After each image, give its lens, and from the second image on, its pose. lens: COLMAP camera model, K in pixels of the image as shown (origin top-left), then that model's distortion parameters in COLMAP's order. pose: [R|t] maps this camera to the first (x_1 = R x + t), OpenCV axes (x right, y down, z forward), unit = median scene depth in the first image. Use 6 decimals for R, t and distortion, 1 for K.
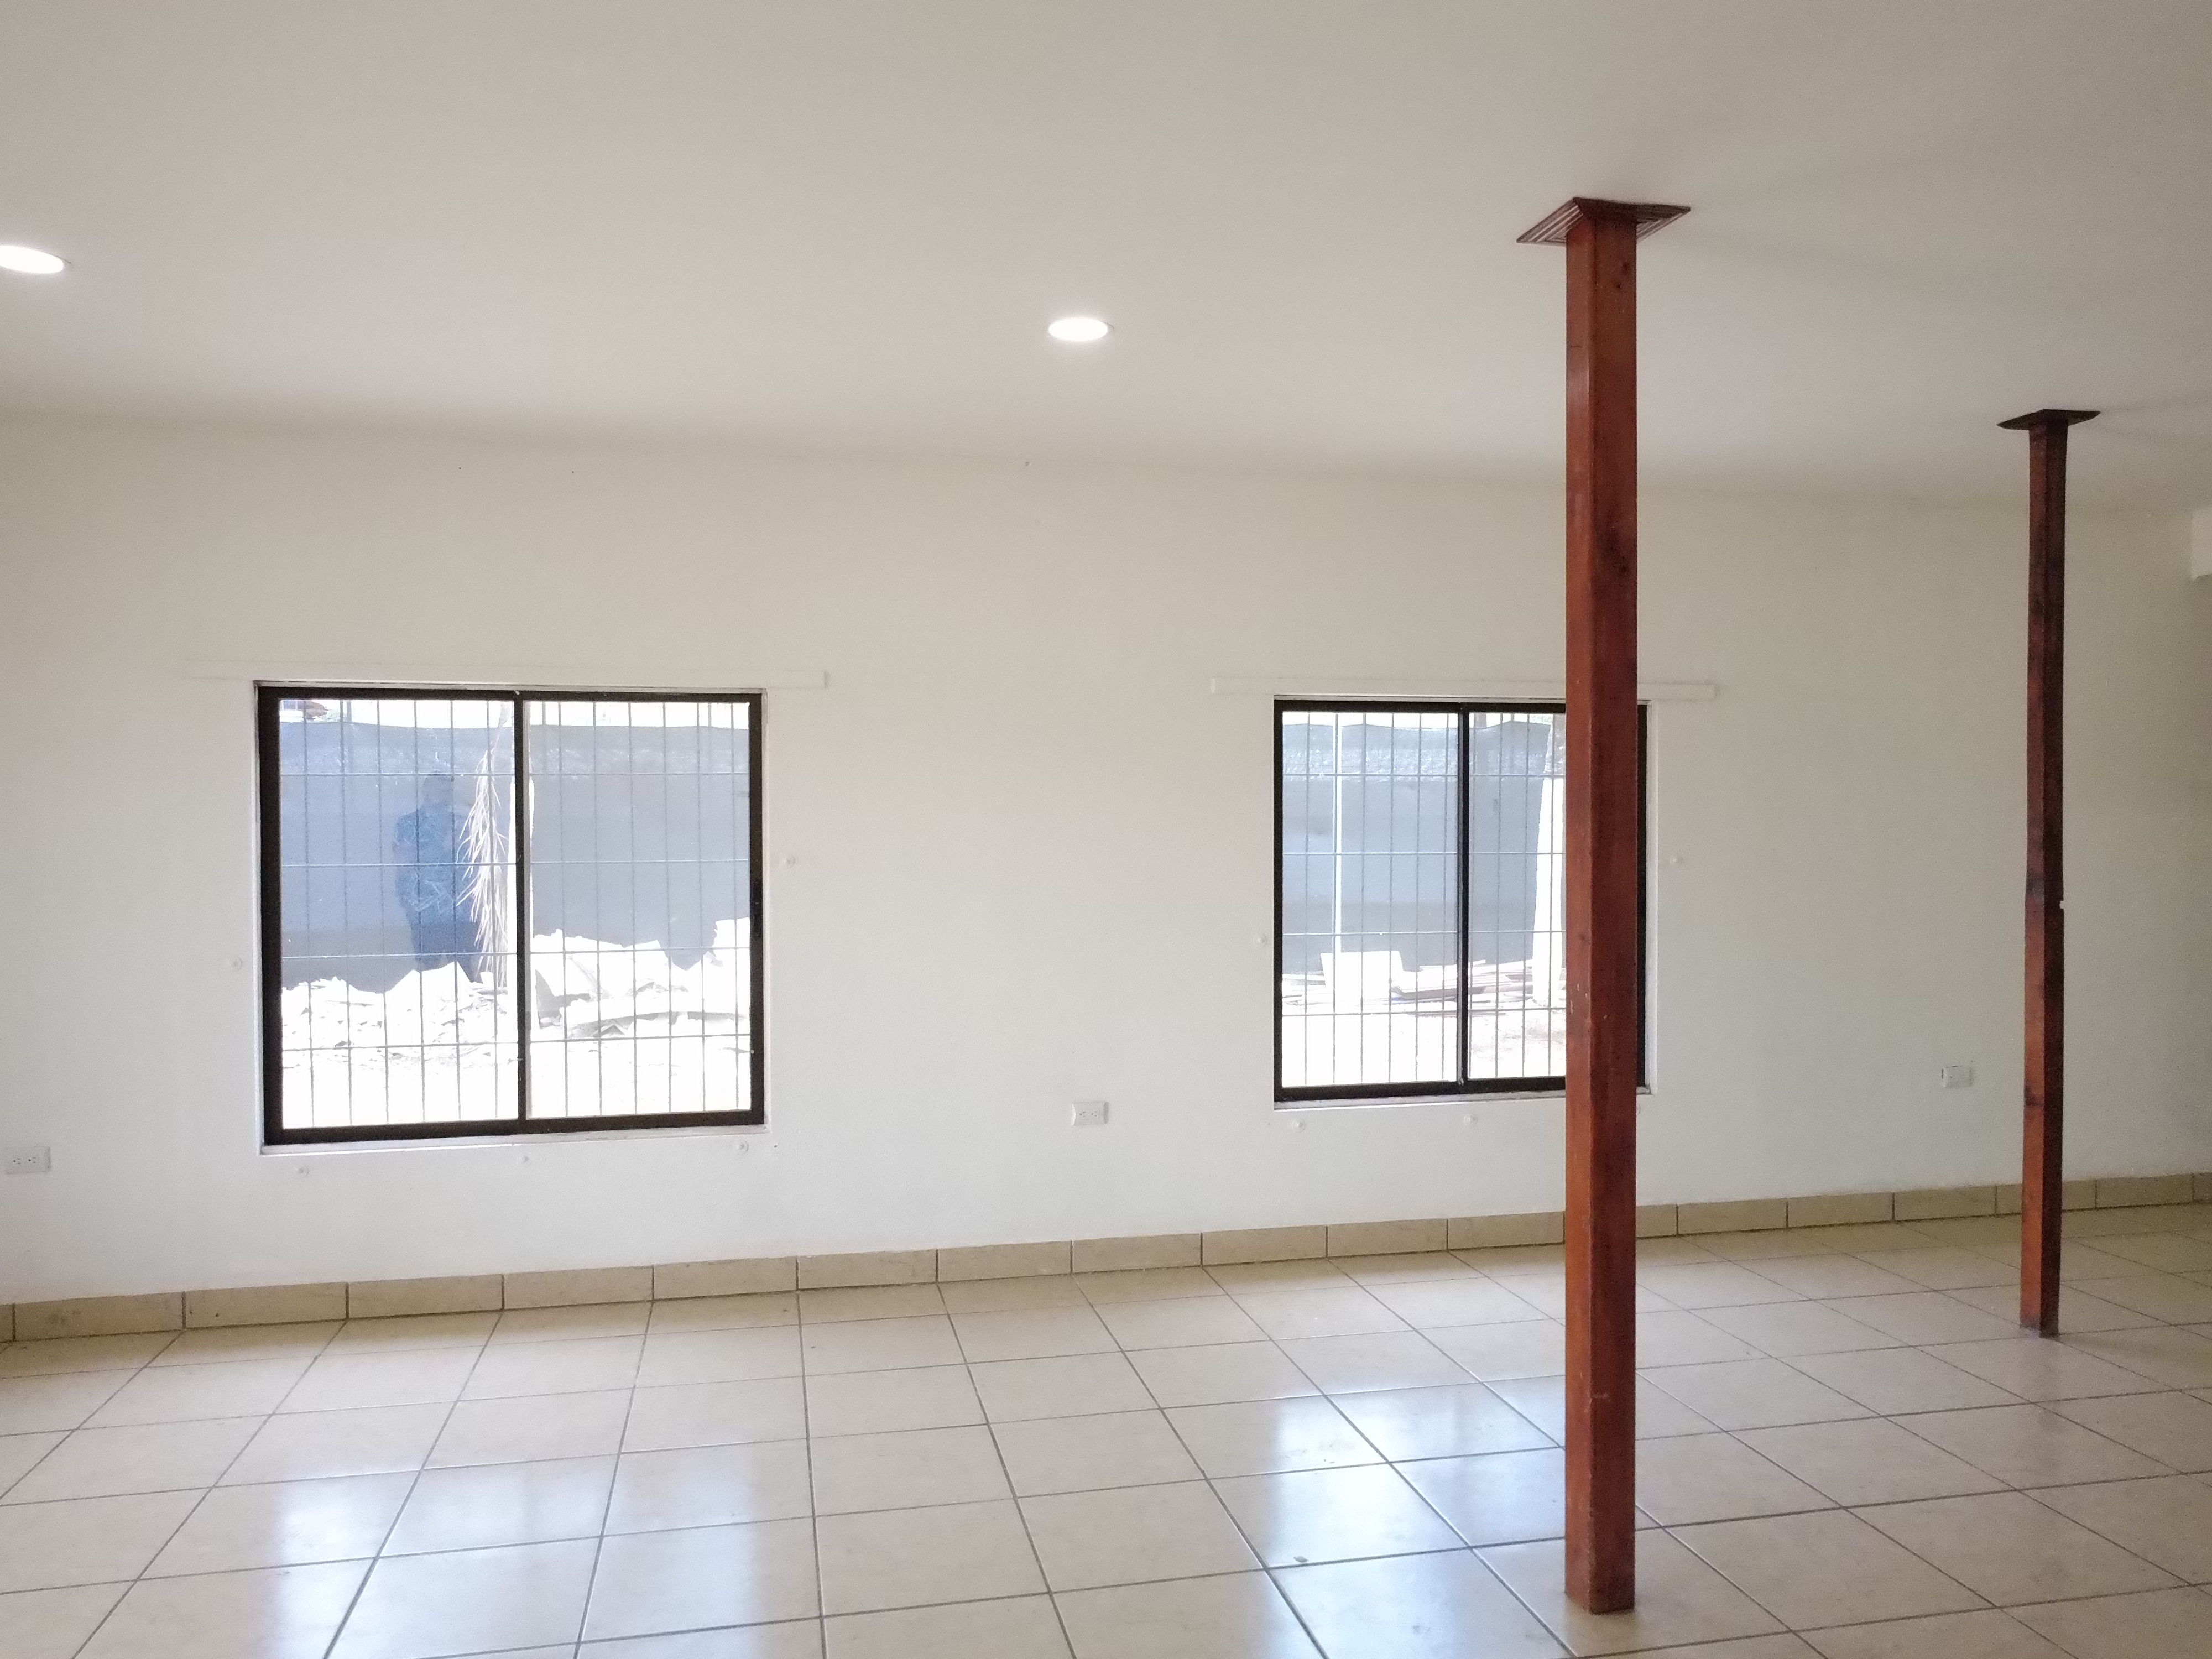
lens RADIAL K [[1619.4, 0, 1108.7], [0, 1619.4, 828.5], [0, 0, 1]] dist [-0.006303, 0.017628]
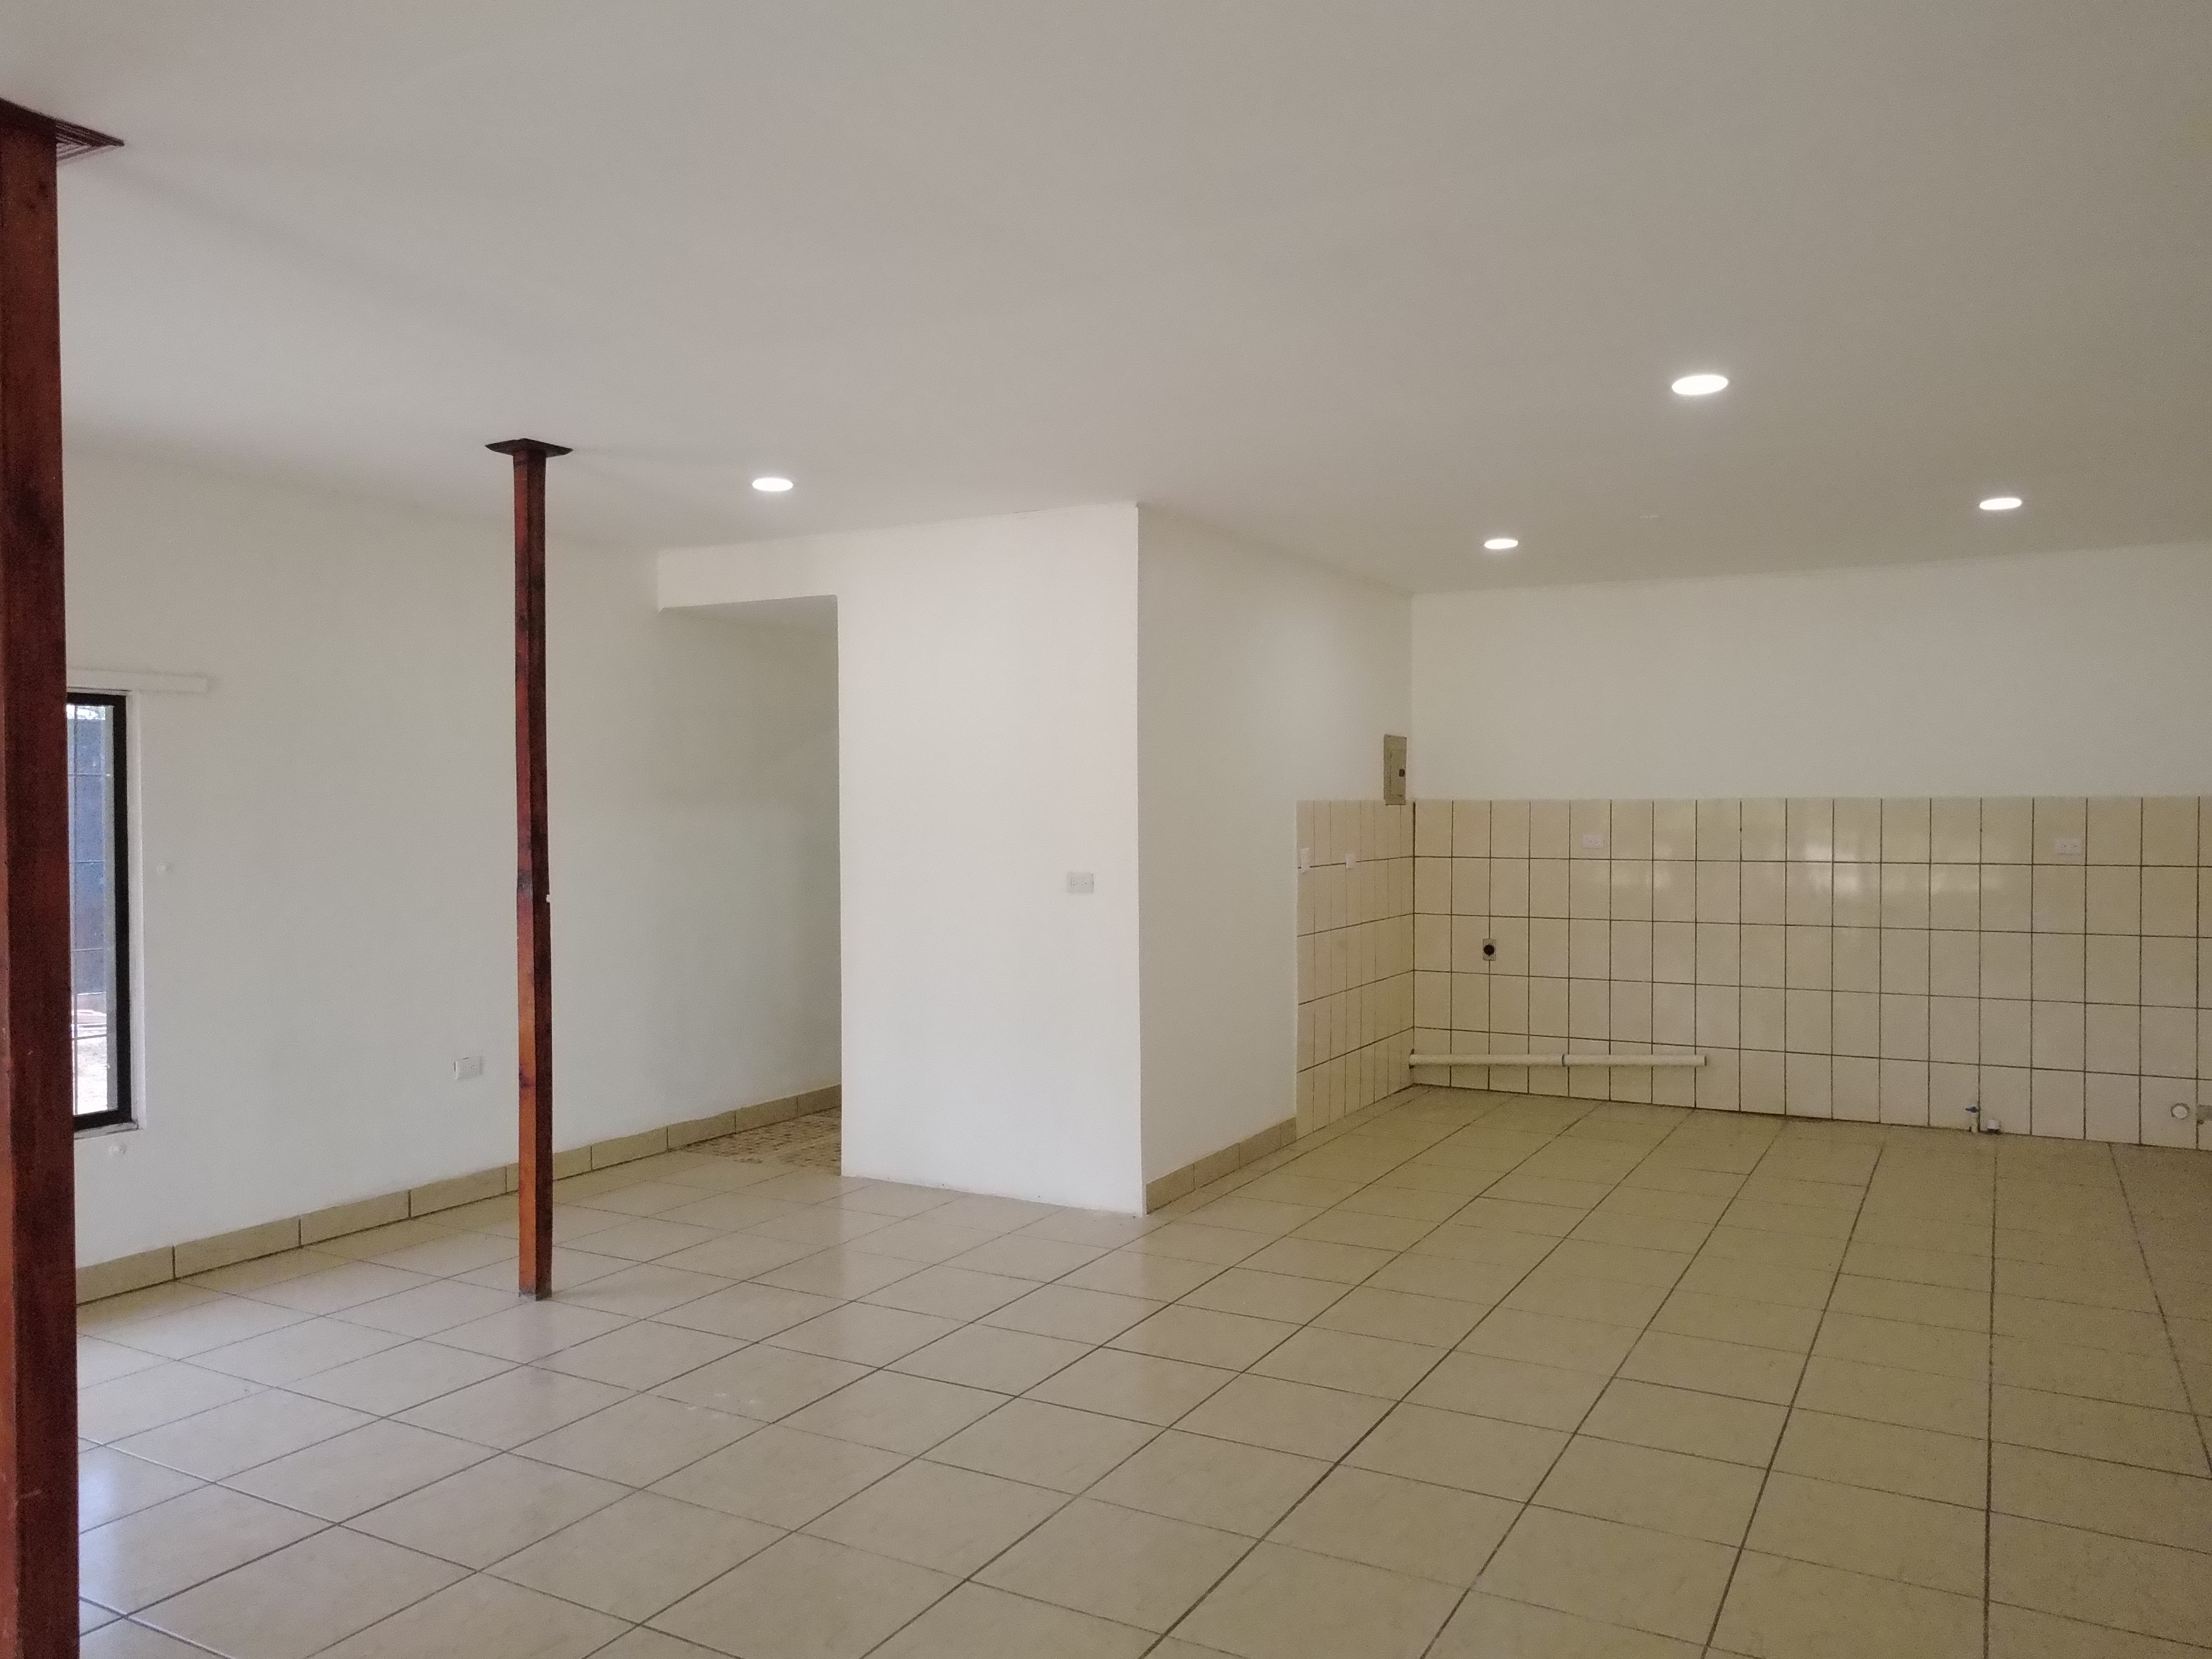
lens RADIAL K [[1619.4, 0, 1110.8], [0, 1619.4, 831.0], [0, 0, 1]] dist [-0.006303, 0.017628]
pose [[0.665329, -0.014415, 0.746411, 0.030874], [0.014672, 0.999873, 0.006232, 0.000765], [-0.746406, 0.006805, 0.665456, -0.003053]]
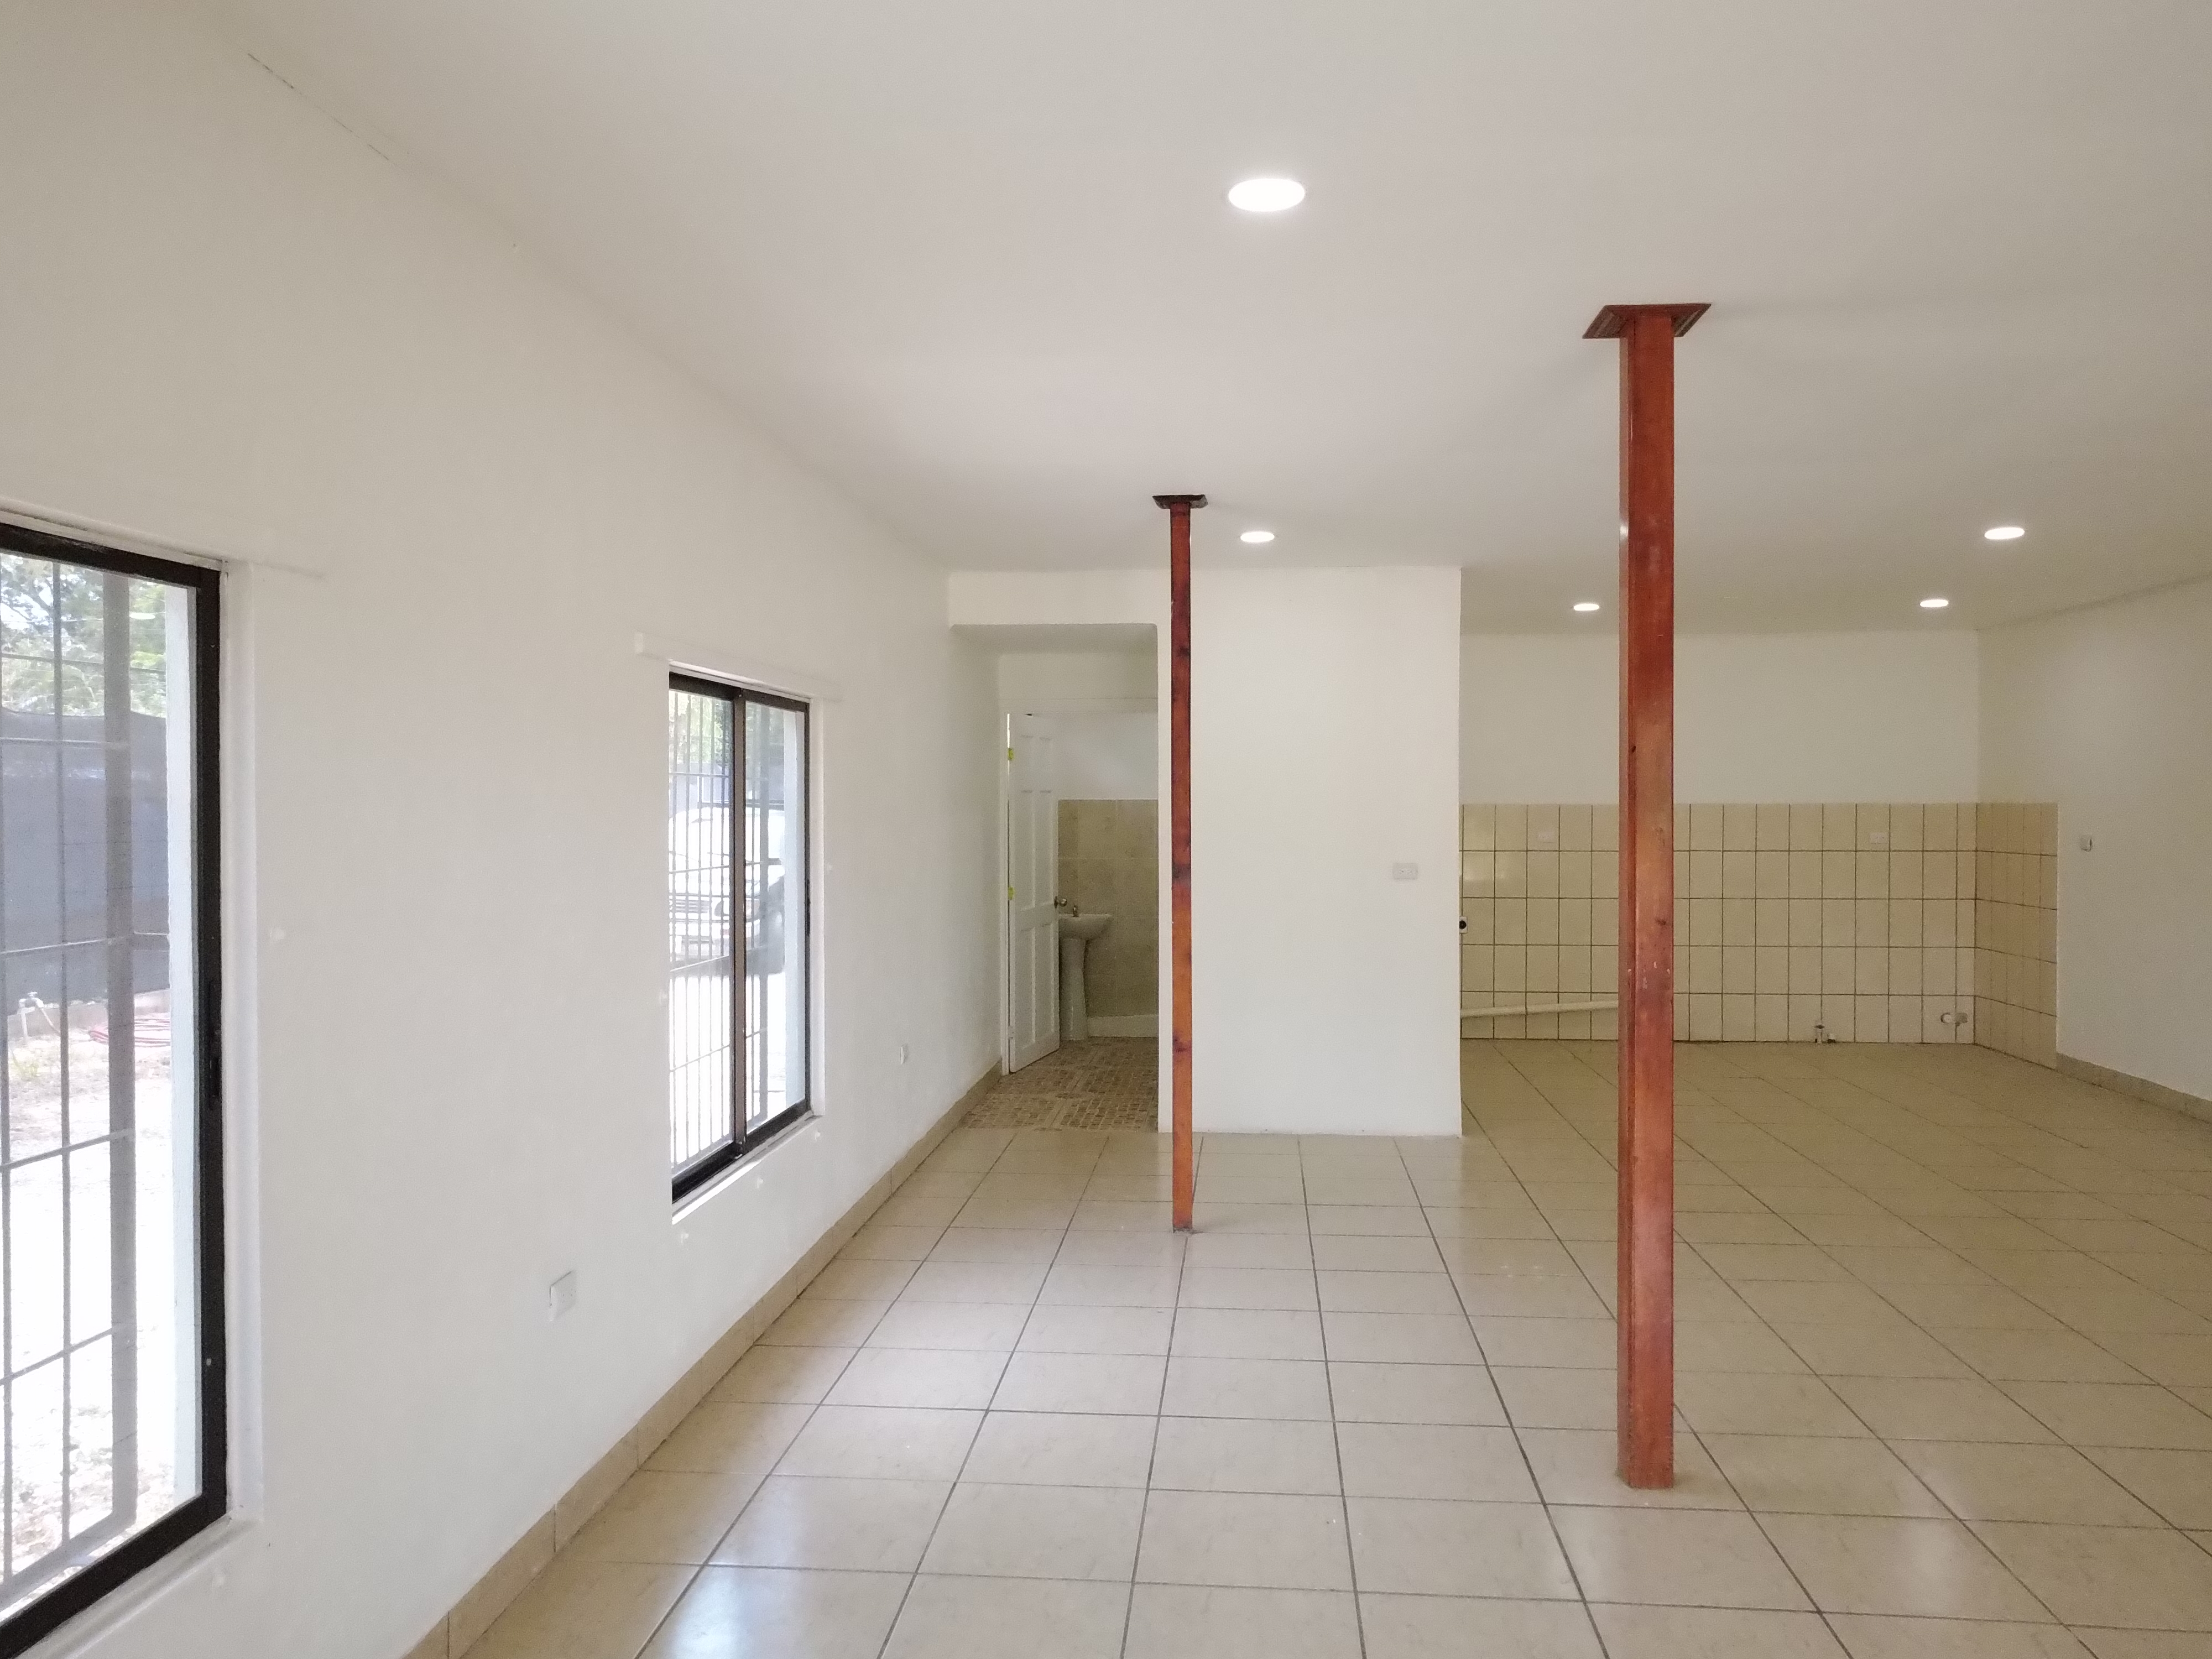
lens RADIAL K [[1619.4, 0, 1106.1], [0, 1619.4, 826.8], [0, 0, 1]] dist [-0.006303, 0.017628]
pose [[0.302091, -0.013637, 0.953182, -0.637544], [0.015583, 0.999835, 0.009366, -0.013835], [-0.953152, 0.012024, 0.302253, 0.688998]]
